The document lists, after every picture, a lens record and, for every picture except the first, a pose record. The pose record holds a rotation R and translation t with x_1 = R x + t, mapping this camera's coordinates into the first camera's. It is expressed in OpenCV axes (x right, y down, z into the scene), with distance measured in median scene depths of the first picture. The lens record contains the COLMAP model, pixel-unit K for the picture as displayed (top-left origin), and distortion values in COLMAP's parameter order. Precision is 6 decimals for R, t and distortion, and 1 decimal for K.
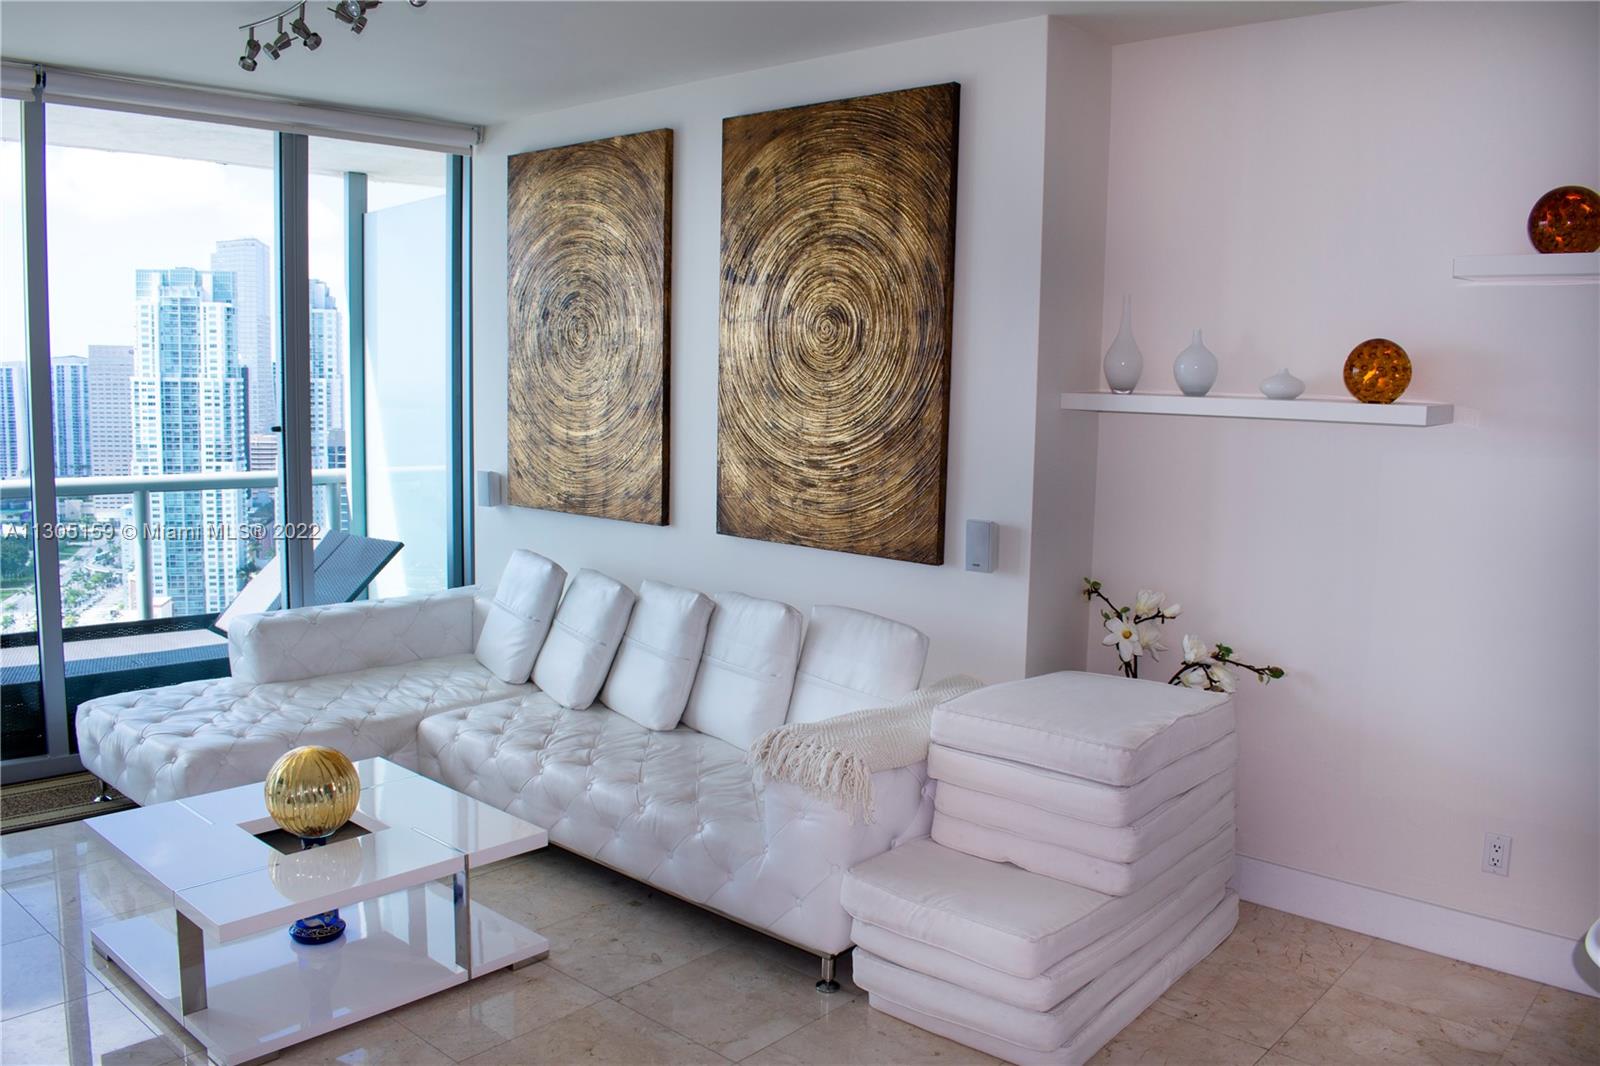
lens RADIAL K [[1263.9, 0, 800.0], [0, 1263.9, 533.0], [0, 0, 1]] dist [-0.092960, 0.011194]
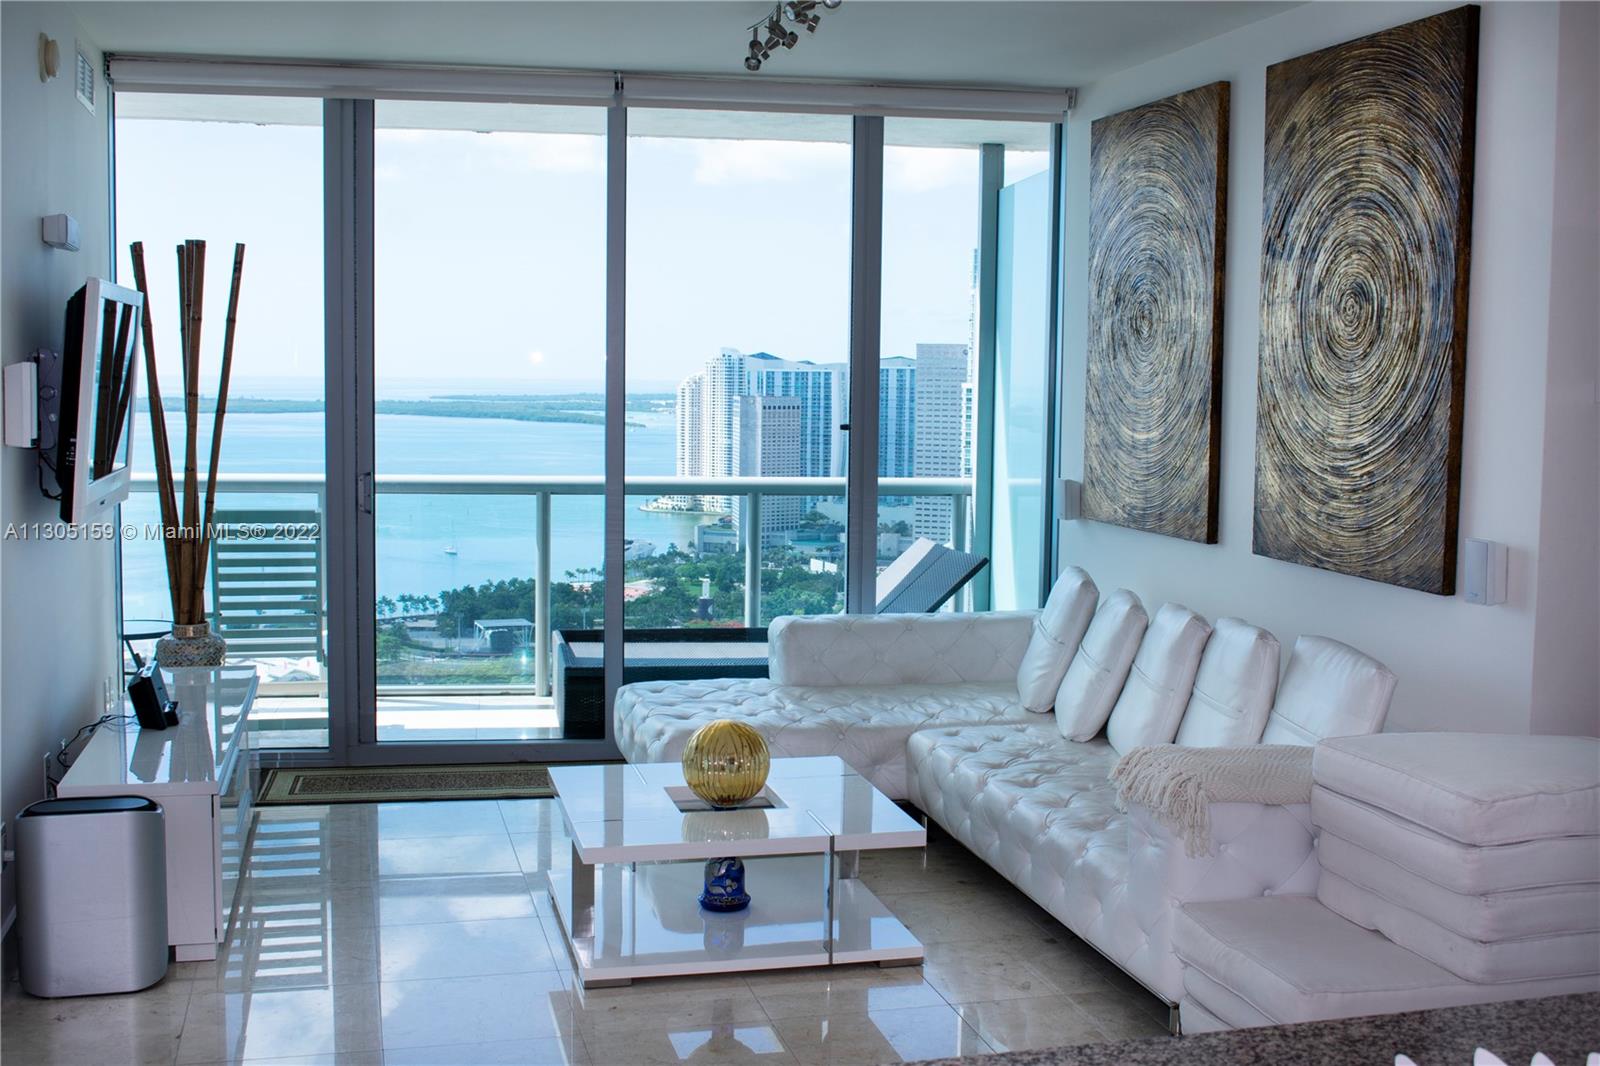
lens RADIAL K [[1746.6, 0, 800.0], [0, 1746.6, 533.0], [0, 0, 1]] dist [-0.066535, 0.000036]
pose [[0.831157, 0.040273, -0.554577, 0.335304], [-0.061916, 0.997874, -0.020331, 0.029893], [0.552580, 0.051235, 0.831884, -0.140172]]
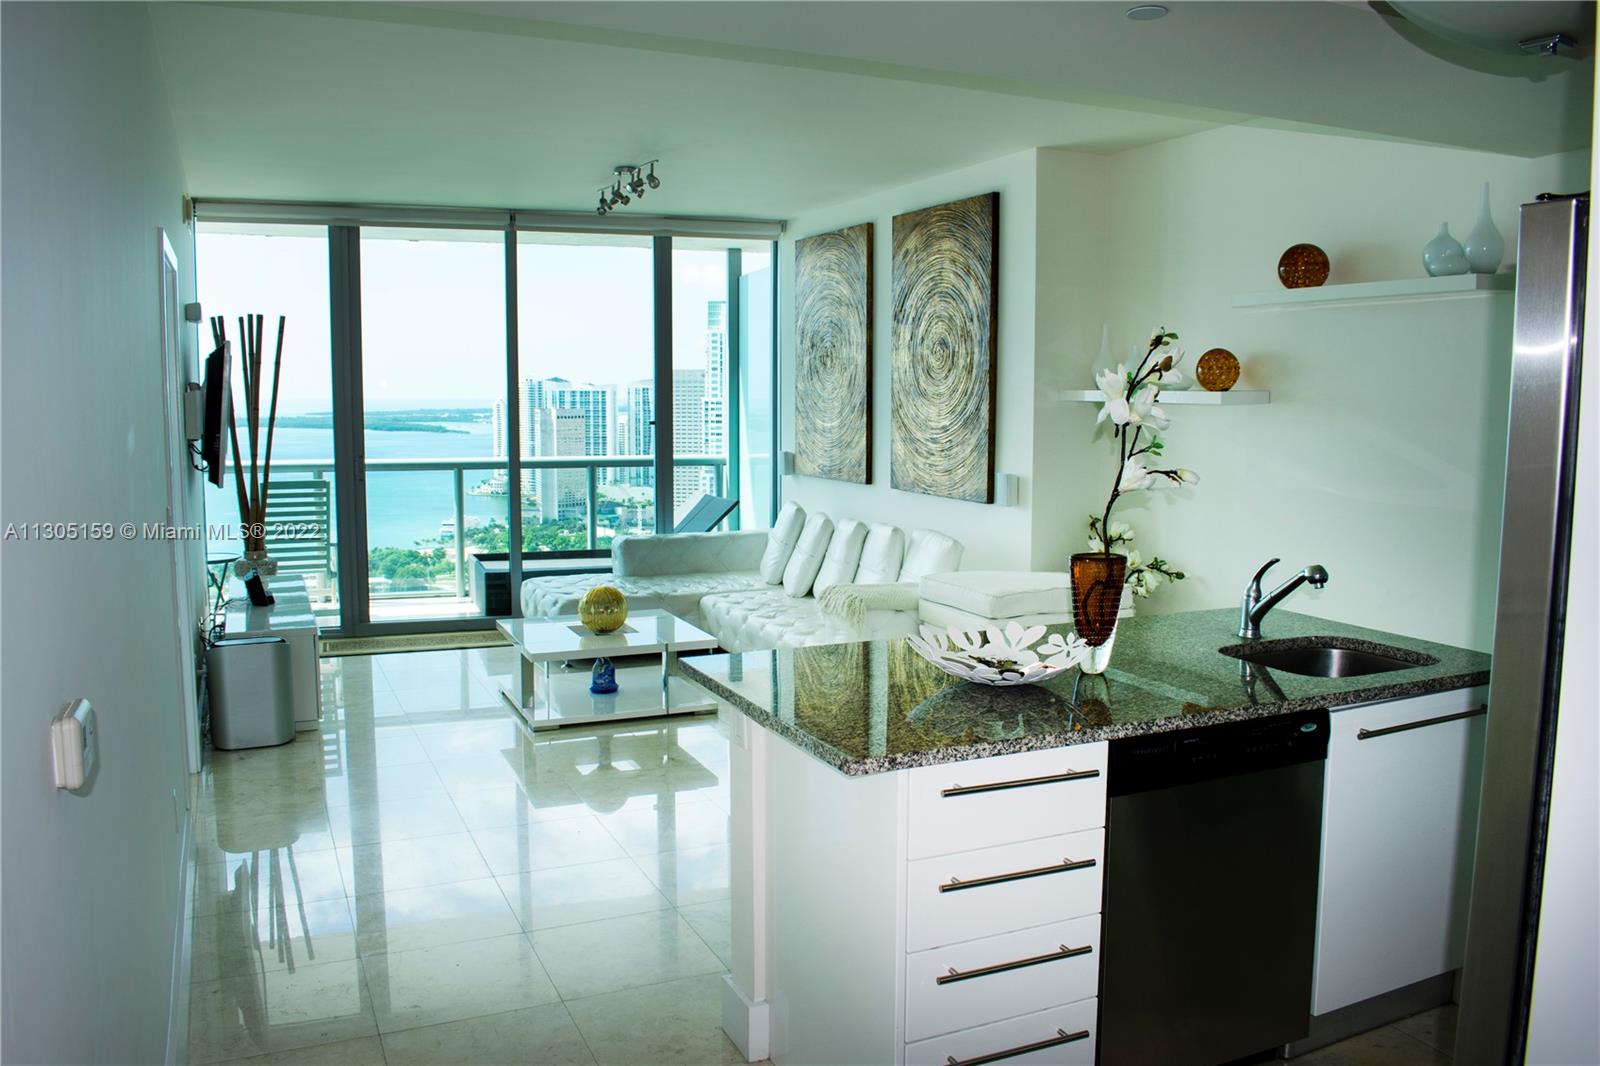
lens RADIAL K [[1254.9, 0, 800.0], [0, 1254.9, 533.0], [0, 0, 1]] dist [-0.100245, 0.019155]
pose [[0.913381, 0.026942, -0.406212, 0.457923], [-0.032284, 0.999459, -0.006302, 0.068780], [0.405823, 0.018871, 0.913757, -0.427534]]
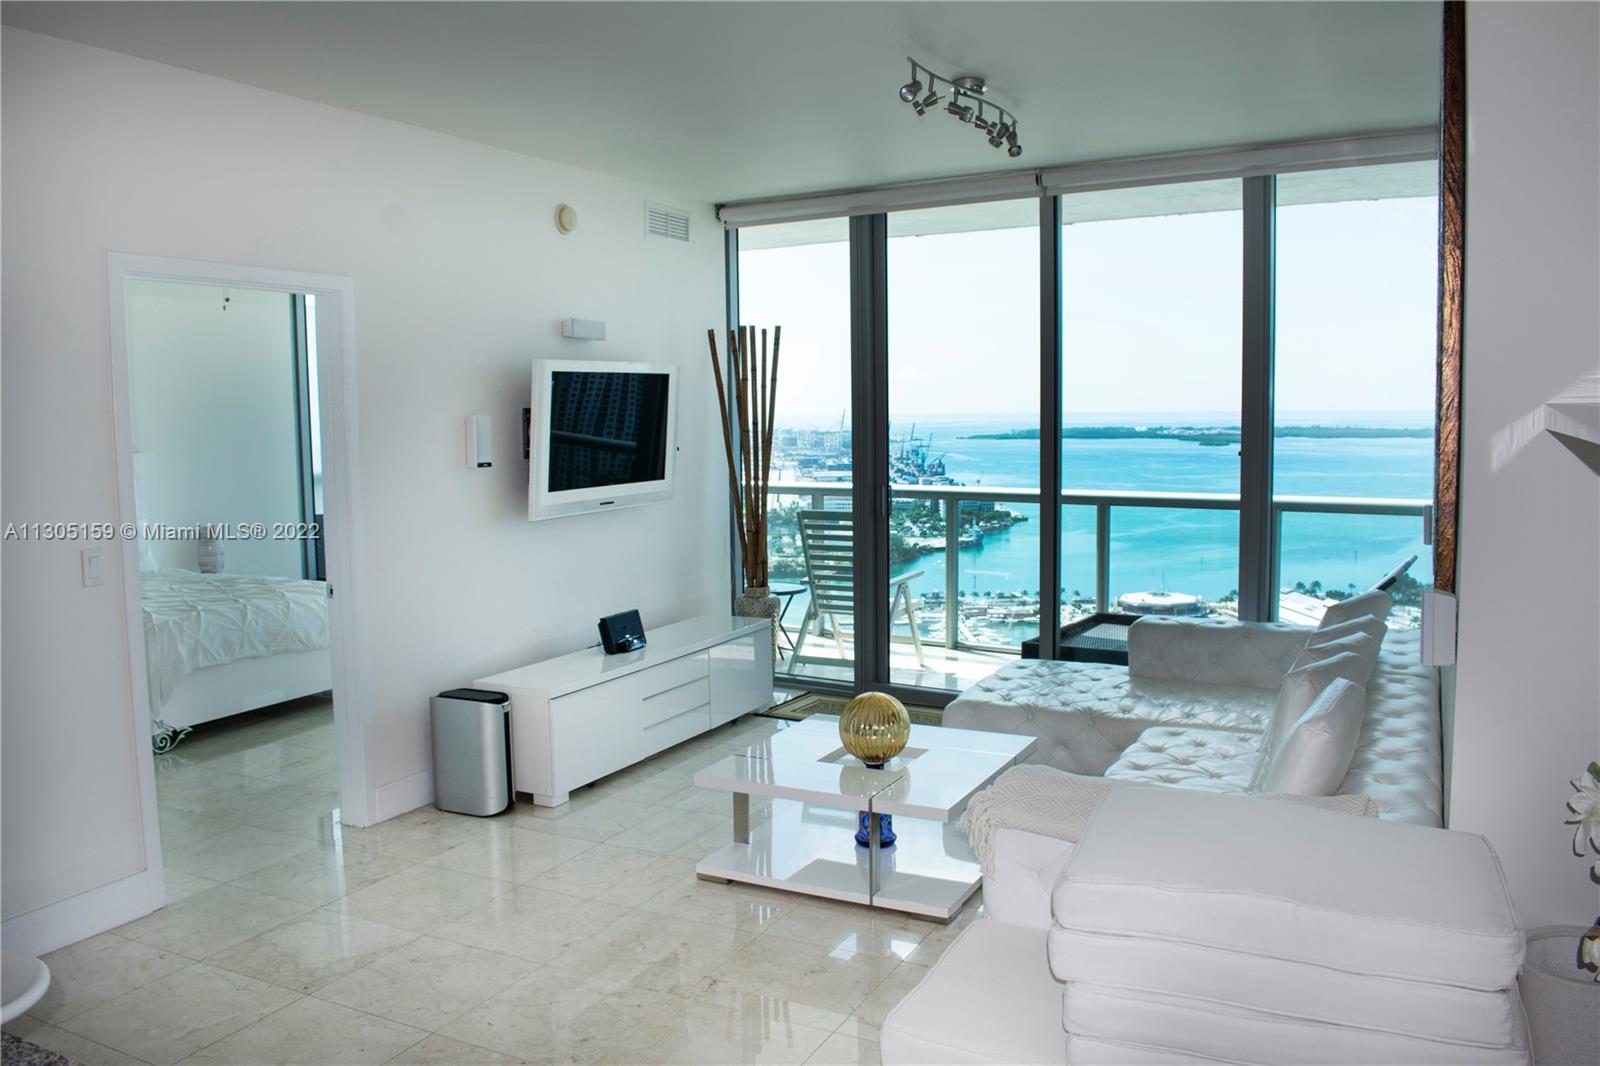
lens RADIAL K [[1254.9, 0, 800.0], [0, 1254.9, 533.0], [0, 0, 1]] dist [-0.100245, 0.019155]
pose [[0.250303, 0.070116, -0.965625, 0.596965], [-0.096232, 0.994237, 0.047249, -0.033237], [0.963373, 0.081098, 0.255608, 0.418728]]
